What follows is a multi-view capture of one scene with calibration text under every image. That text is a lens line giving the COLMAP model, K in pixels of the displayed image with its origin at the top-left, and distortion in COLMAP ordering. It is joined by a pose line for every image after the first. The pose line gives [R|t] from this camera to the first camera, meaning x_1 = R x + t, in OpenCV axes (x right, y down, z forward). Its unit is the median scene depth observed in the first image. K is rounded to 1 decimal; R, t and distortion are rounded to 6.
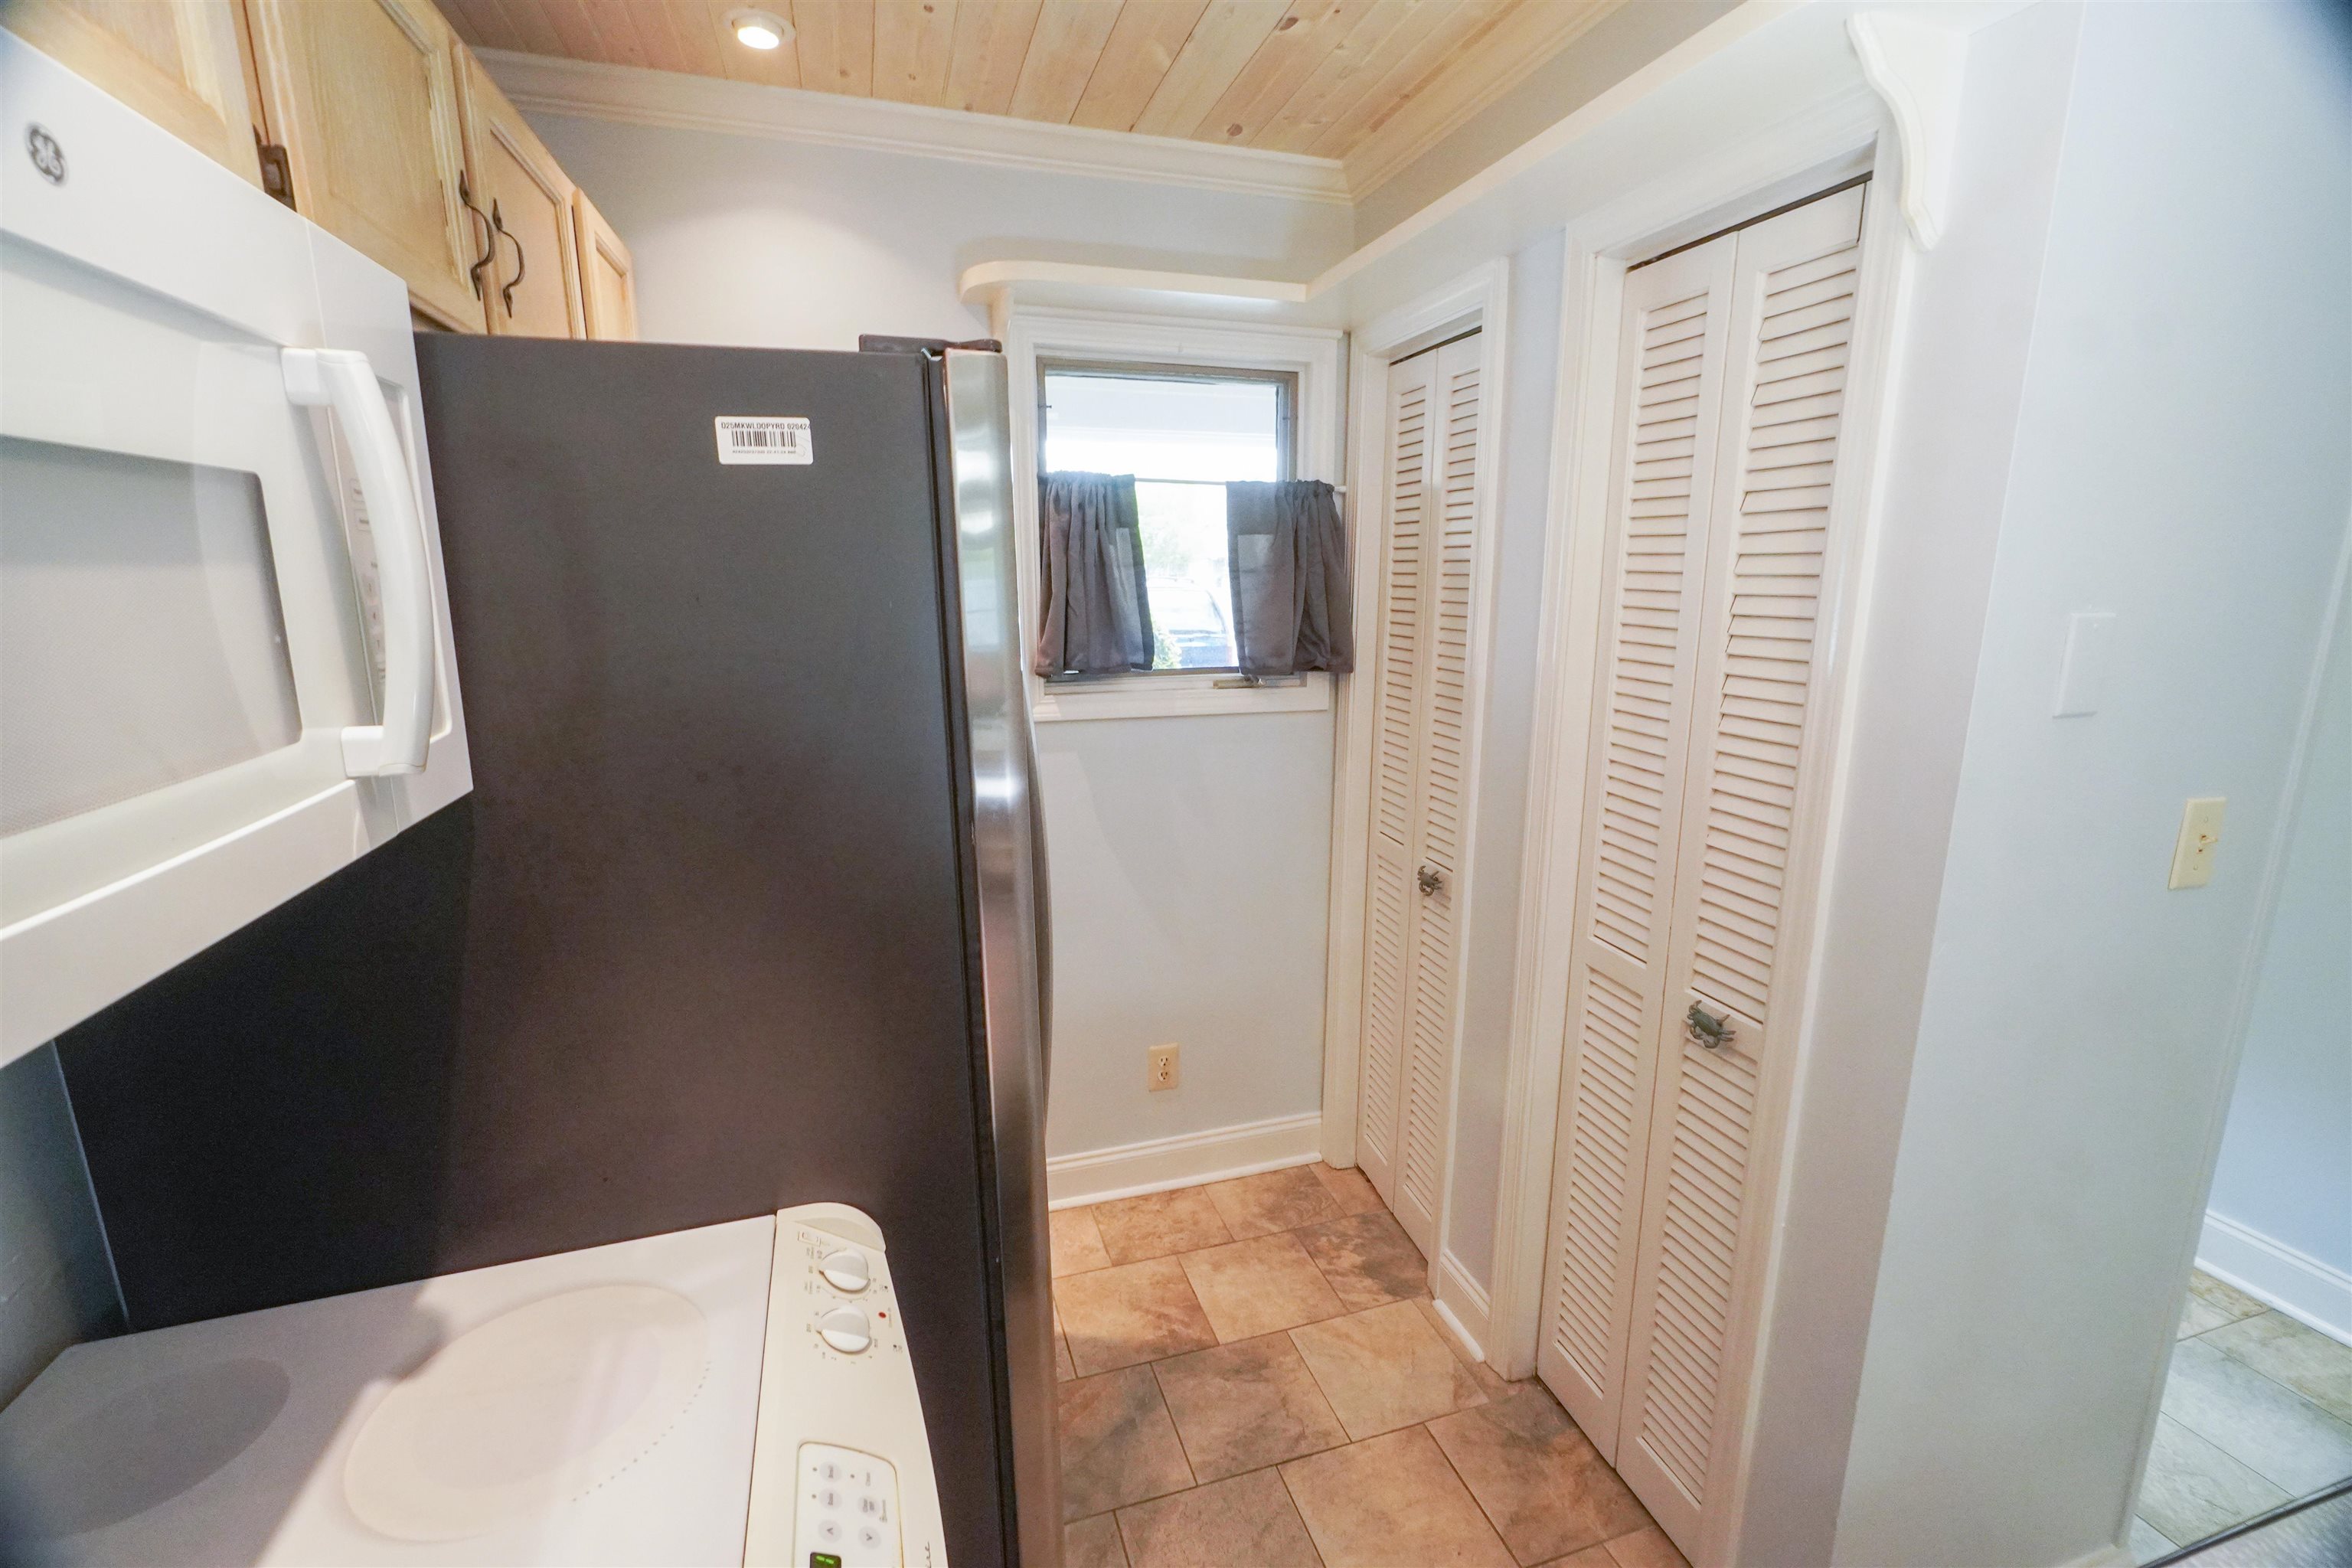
lens RADIAL K [[1005.3, 0, 1187.6], [0, 1005.3, 783.6], [0, 0, 1]] dist [-0.013960, 0.004734]
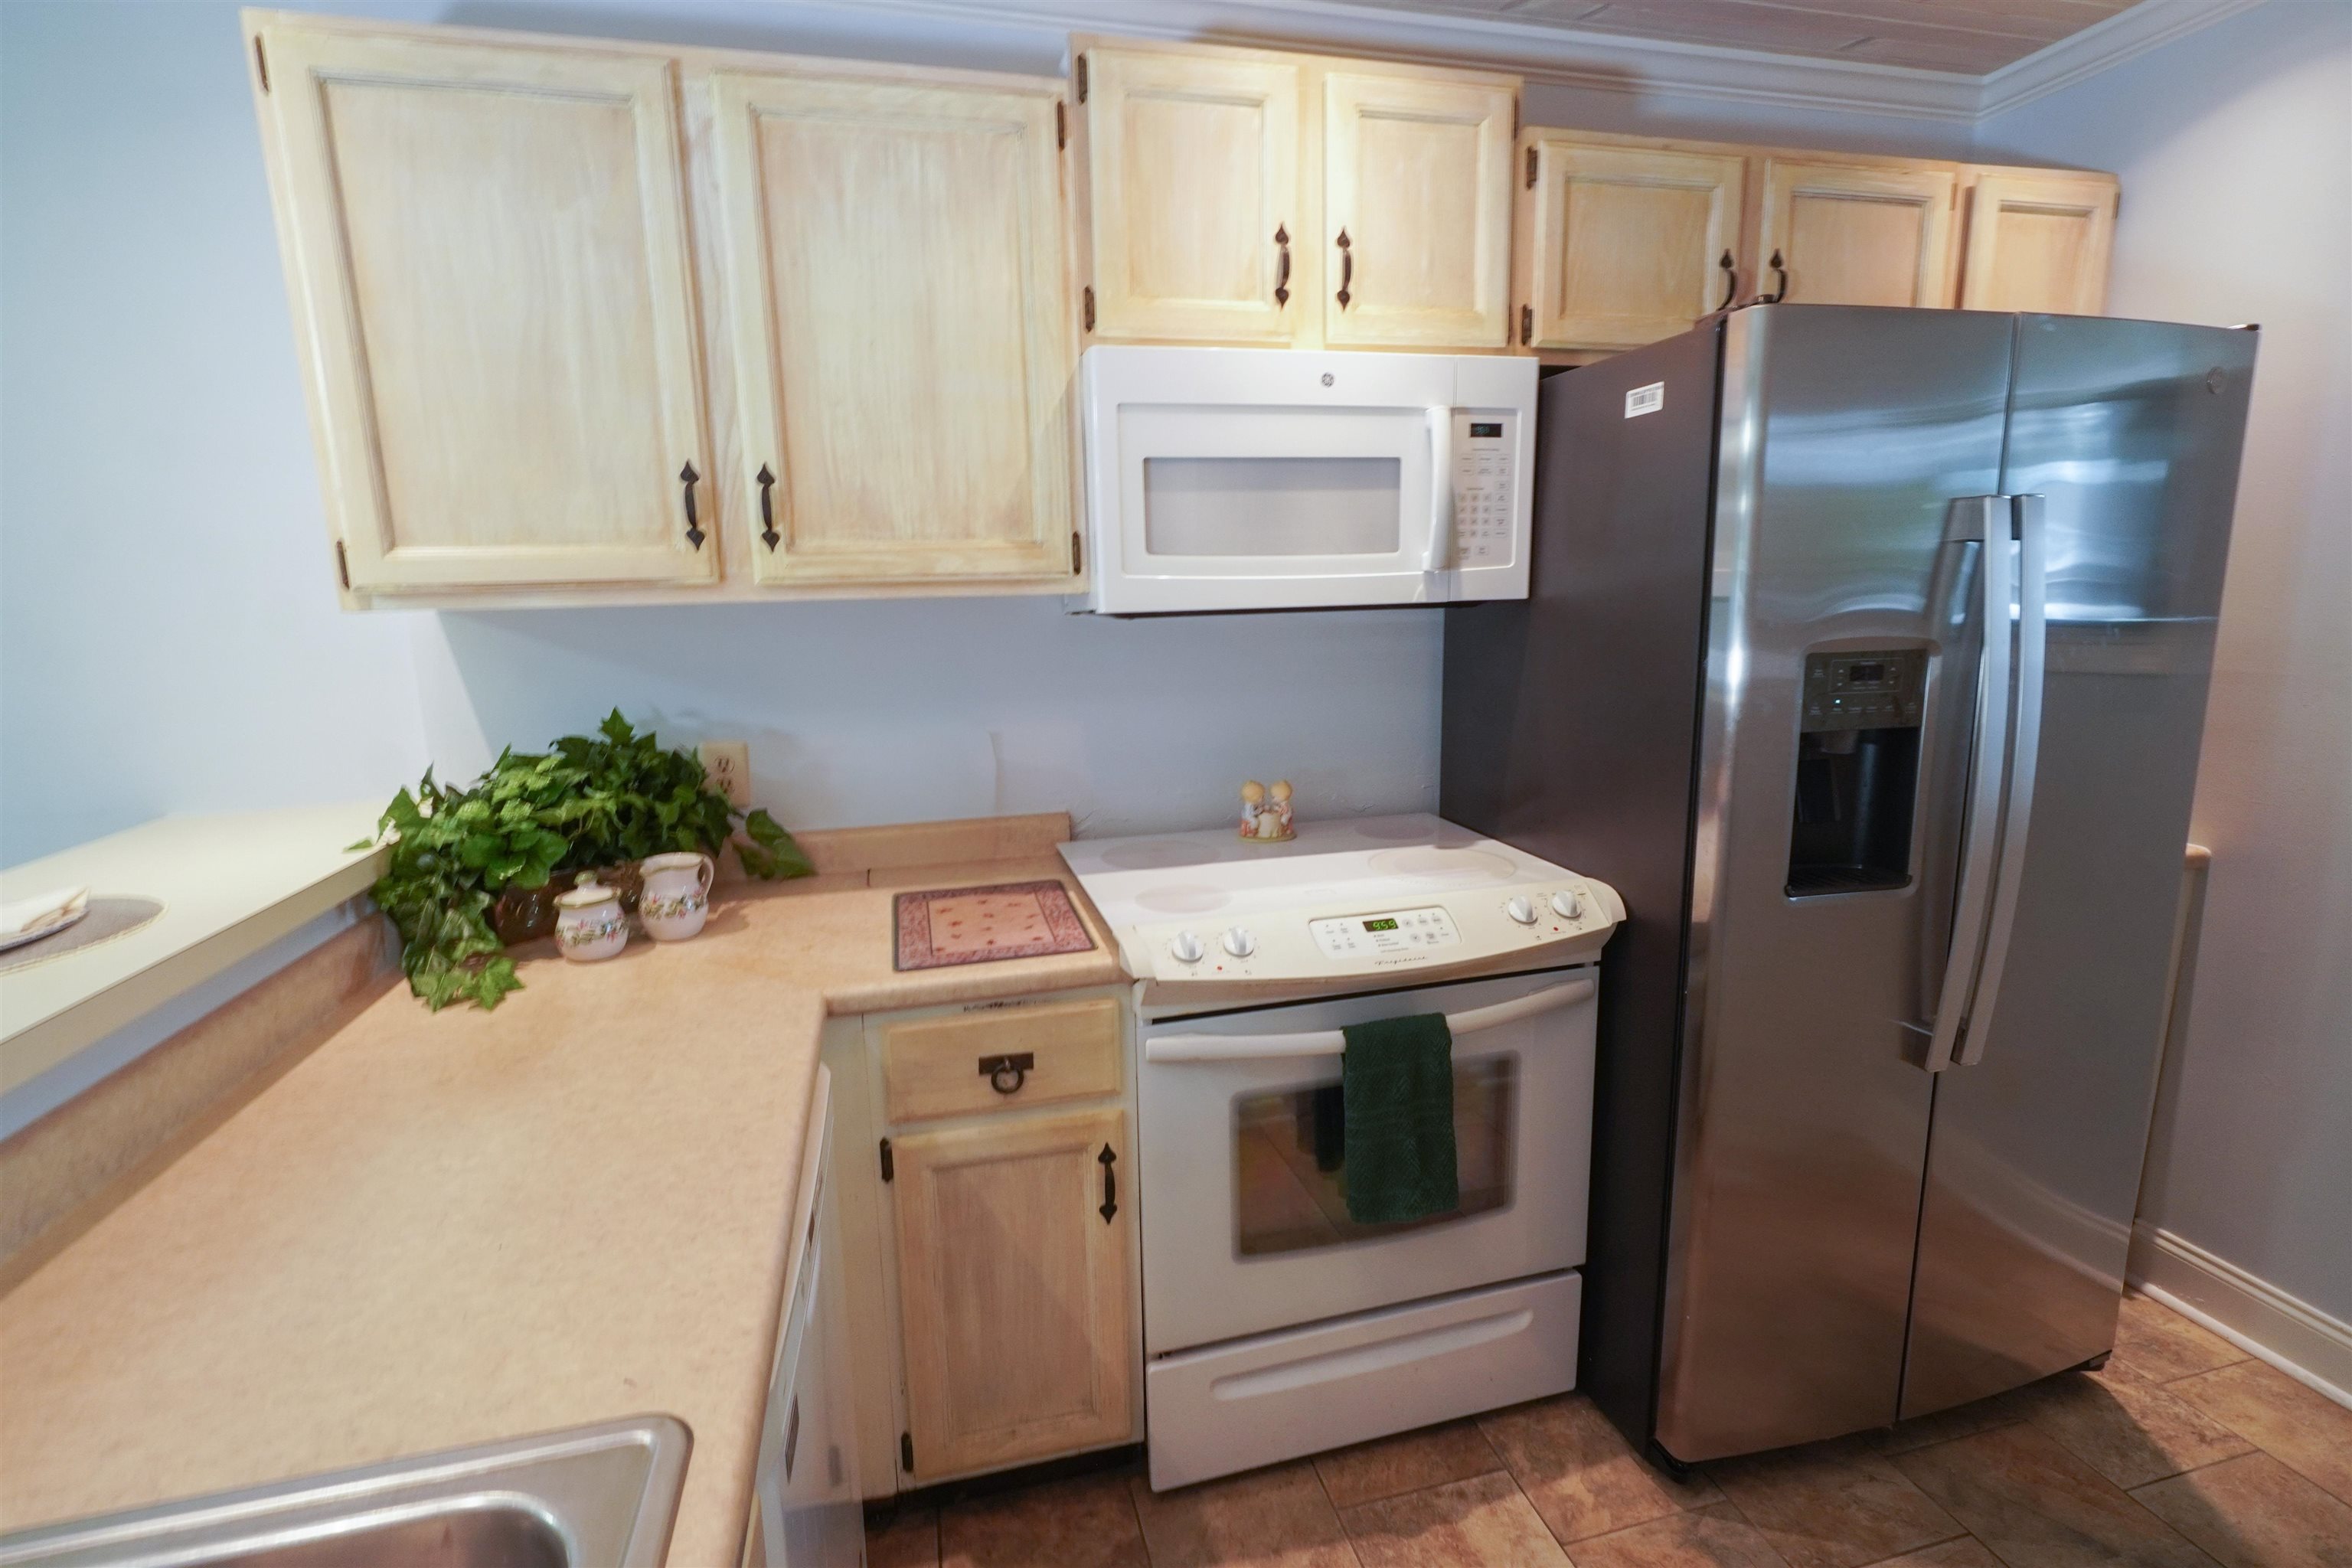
lens RADIAL K [[1094.8, 0, 1175.8], [0, 1094.8, 783.9], [0, 0, 1]] dist [-0.003037, -0.000677]
pose [[-0.048105, 0.185720, -0.981425, 1.546269], [-0.182382, 0.964411, 0.191440, 0.074502], [0.982050, 0.188203, -0.012521, 0.362835]]
